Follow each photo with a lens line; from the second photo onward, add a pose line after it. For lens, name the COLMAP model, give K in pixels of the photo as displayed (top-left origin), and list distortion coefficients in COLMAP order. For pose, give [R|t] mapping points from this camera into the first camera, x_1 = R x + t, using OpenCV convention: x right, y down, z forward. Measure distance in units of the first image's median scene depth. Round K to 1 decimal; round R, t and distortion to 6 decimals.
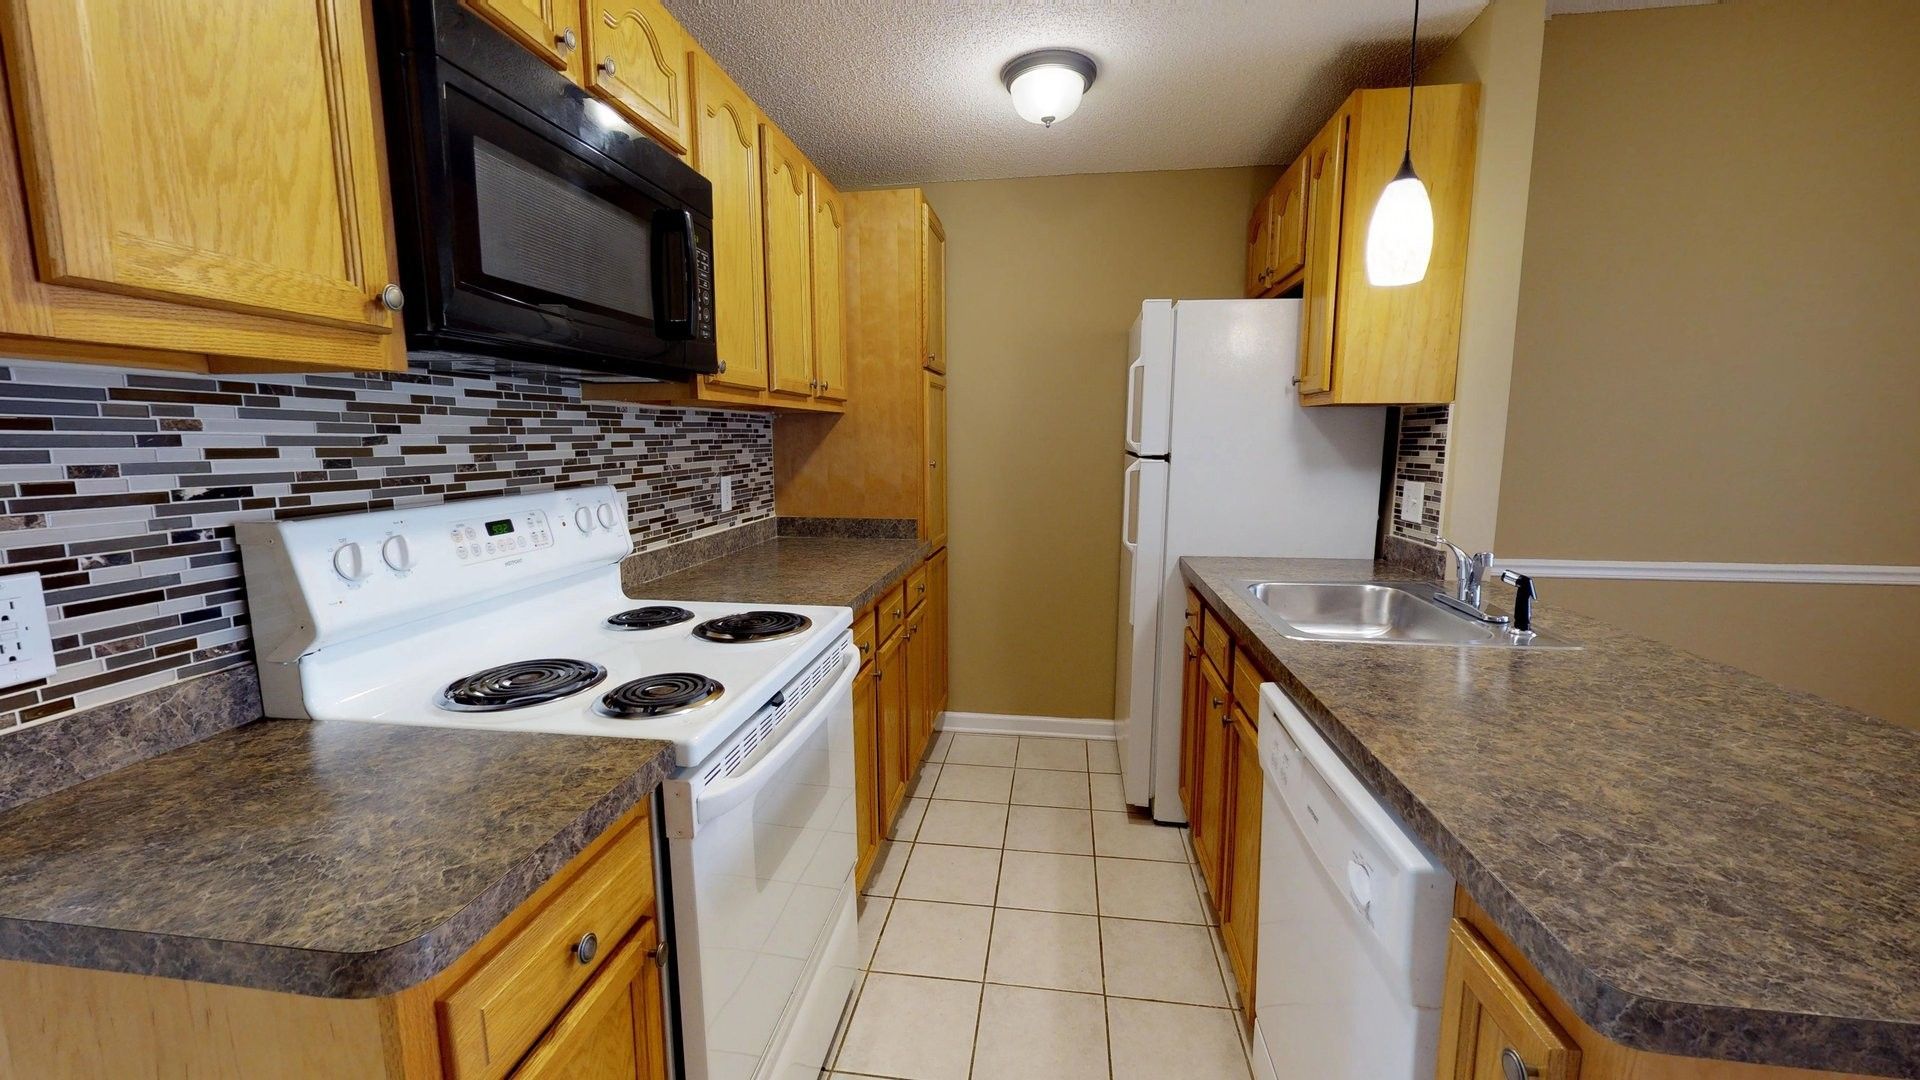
lens RADIAL K [[721.6, 0, 960.3], [0, 721.6, 534.0], [0, 0, 1]] dist [-0.000041, -0.000021]
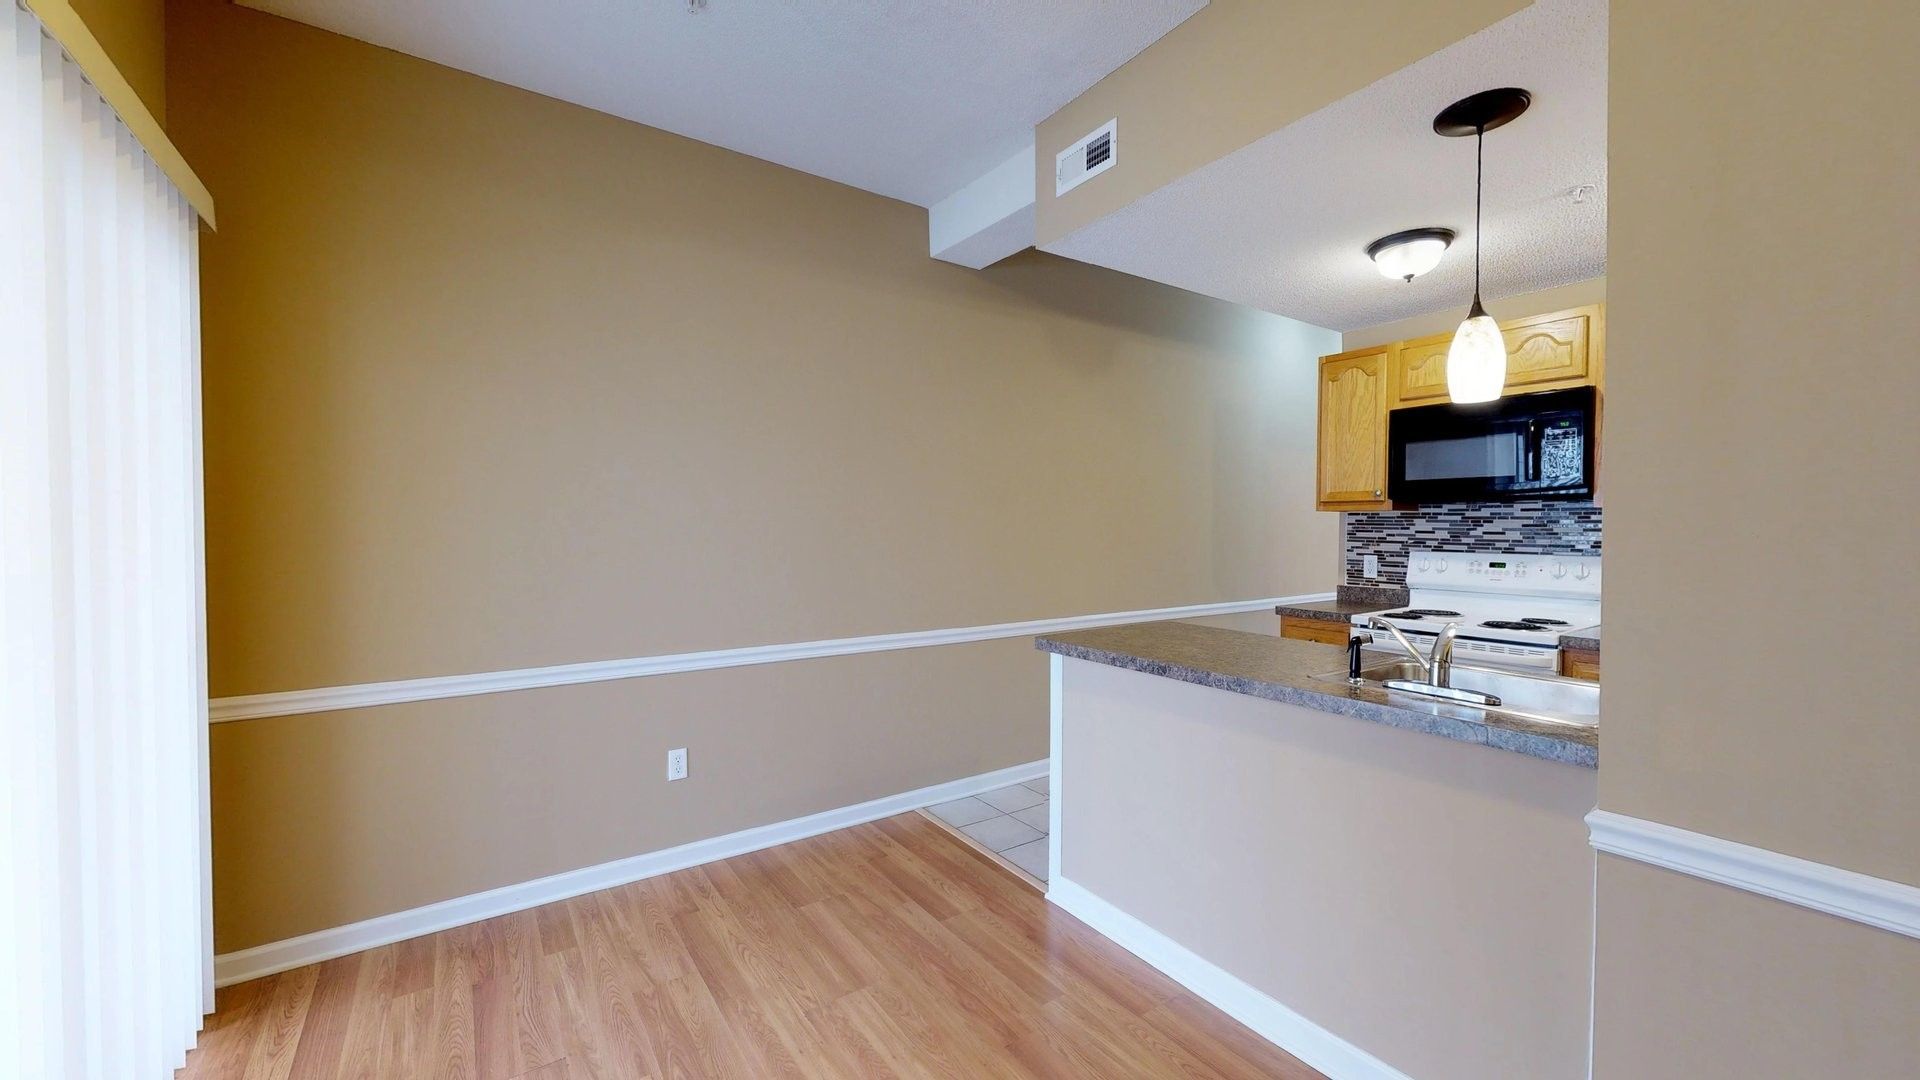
lens RADIAL K [[721.6, 0, 957.9], [0, 721.6, 535.0], [0, 0, 1]] dist [-0.000041, -0.000021]
pose [[-0.732247, 0.014817, -0.680878, 2.743150], [-0.090276, 0.988829, 0.118607, -0.272962], [0.675030, 0.148317, -0.722729, 1.762843]]
